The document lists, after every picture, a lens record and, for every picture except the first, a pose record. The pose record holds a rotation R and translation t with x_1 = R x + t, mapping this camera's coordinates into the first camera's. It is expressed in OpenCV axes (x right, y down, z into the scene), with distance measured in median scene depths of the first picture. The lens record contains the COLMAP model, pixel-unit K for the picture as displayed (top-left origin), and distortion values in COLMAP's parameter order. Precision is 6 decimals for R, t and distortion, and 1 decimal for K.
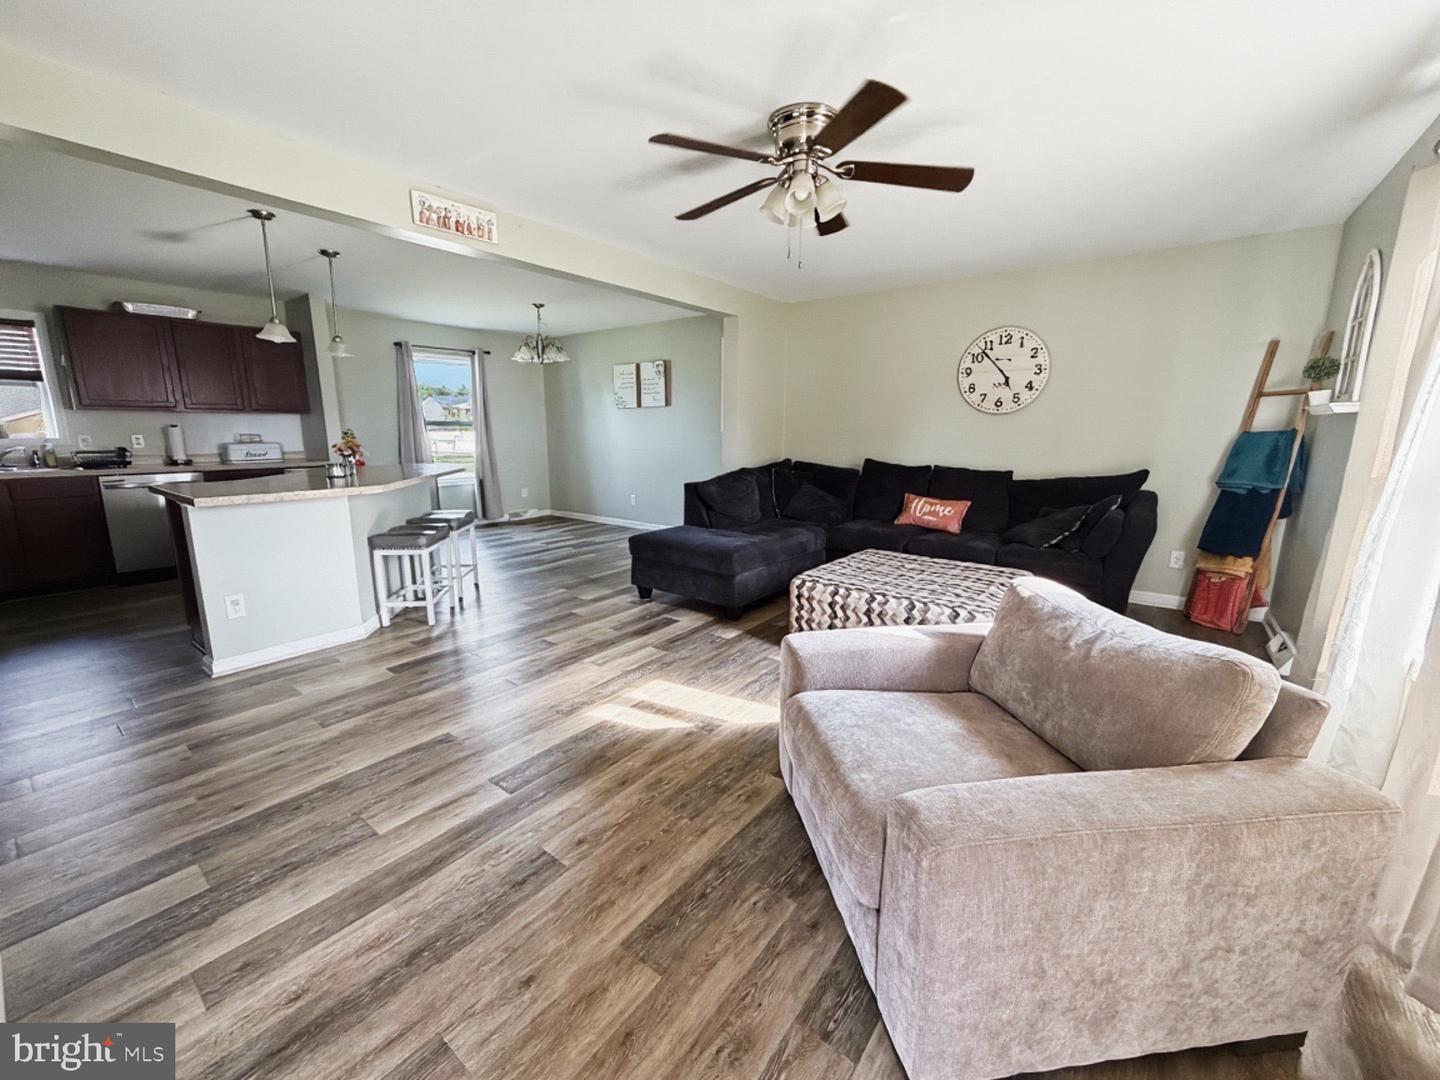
lens RADIAL K [[579.3, 0, 720.0], [0, 579.3, 540.0], [0, 0, 1]] dist [-0.003184, 0.002204]
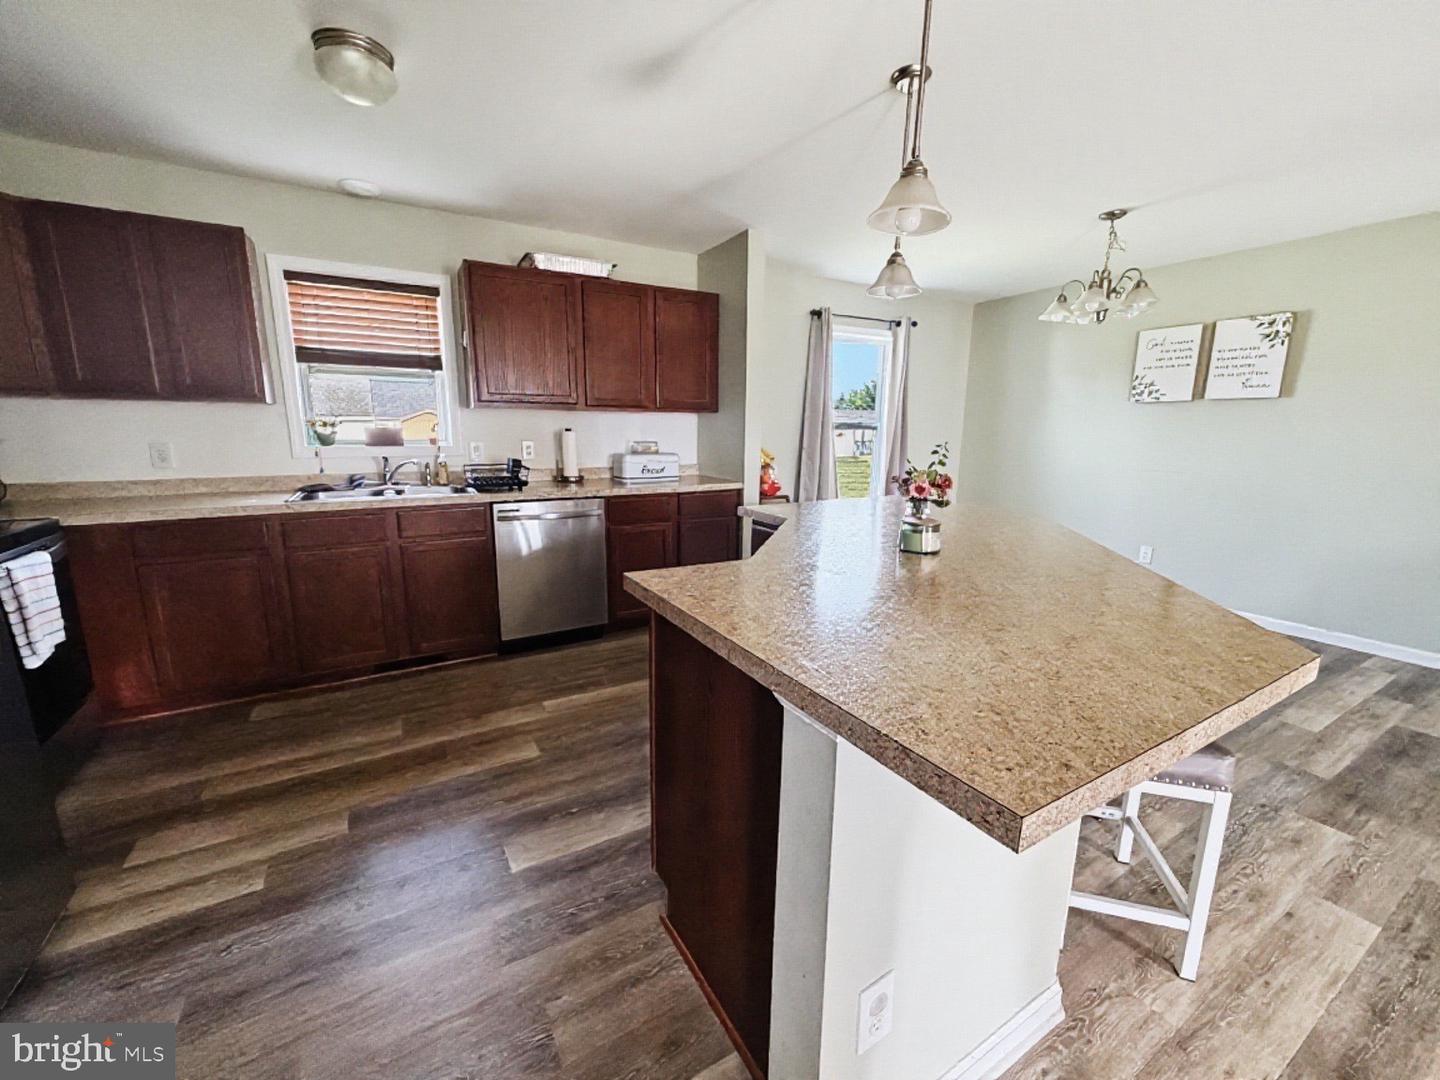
lens RADIAL K [[579.3, 0, 720.0], [0, 579.3, 540.0], [0, 0, 1]] dist [-0.003184, 0.002204]
pose [[0.923472, 0.078186, -0.375616, -0.536154], [-0.078657, 0.996802, 0.014106, -0.093171], [0.375518, 0.016518, 0.926668, 0.443161]]
